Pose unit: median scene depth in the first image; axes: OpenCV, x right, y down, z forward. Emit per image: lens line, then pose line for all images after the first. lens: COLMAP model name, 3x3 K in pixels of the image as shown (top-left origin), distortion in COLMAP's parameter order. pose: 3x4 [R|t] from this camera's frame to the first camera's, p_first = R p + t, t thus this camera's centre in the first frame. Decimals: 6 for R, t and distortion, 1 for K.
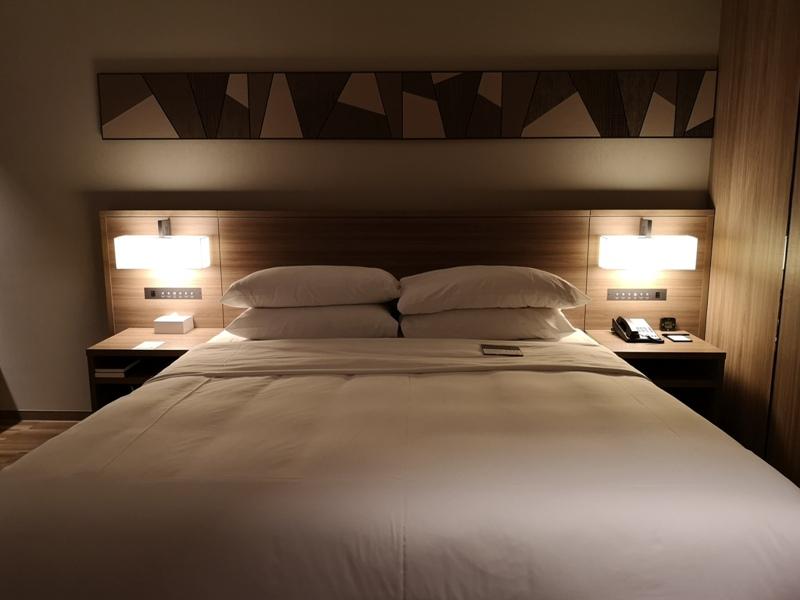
lens RADIAL K [[628.7, 0, 393.4], [0, 628.7, 304.8], [0, 0, 1]] dist [0.015441, -0.034919]
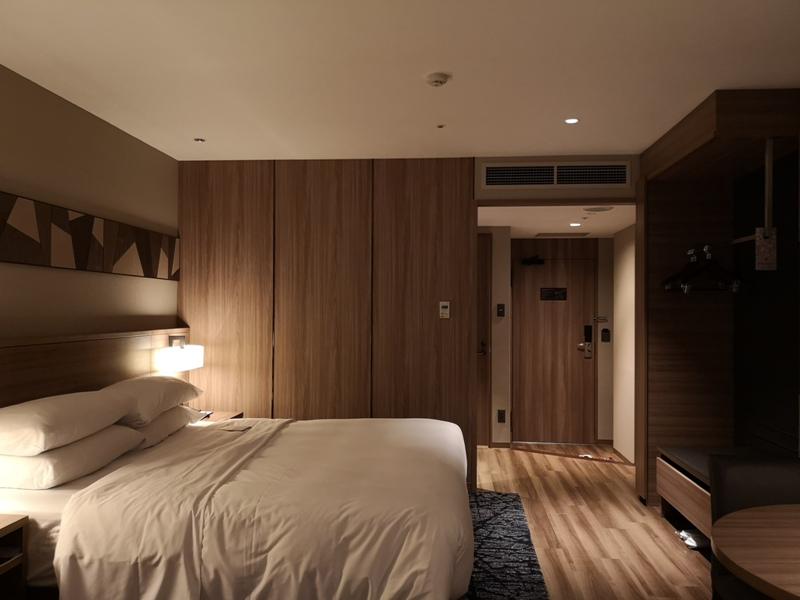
lens RADIAL K [[628.7, 0, 400.3], [0, 628.7, 301.3], [0, 0, 1]] dist [0.015441, -0.034919]
pose [[0.071069, 0.016365, 0.997337, -0.977843], [0.156546, 0.987292, -0.027356, -0.091023], [-0.985110, 0.158073, 0.067604, 0.377716]]
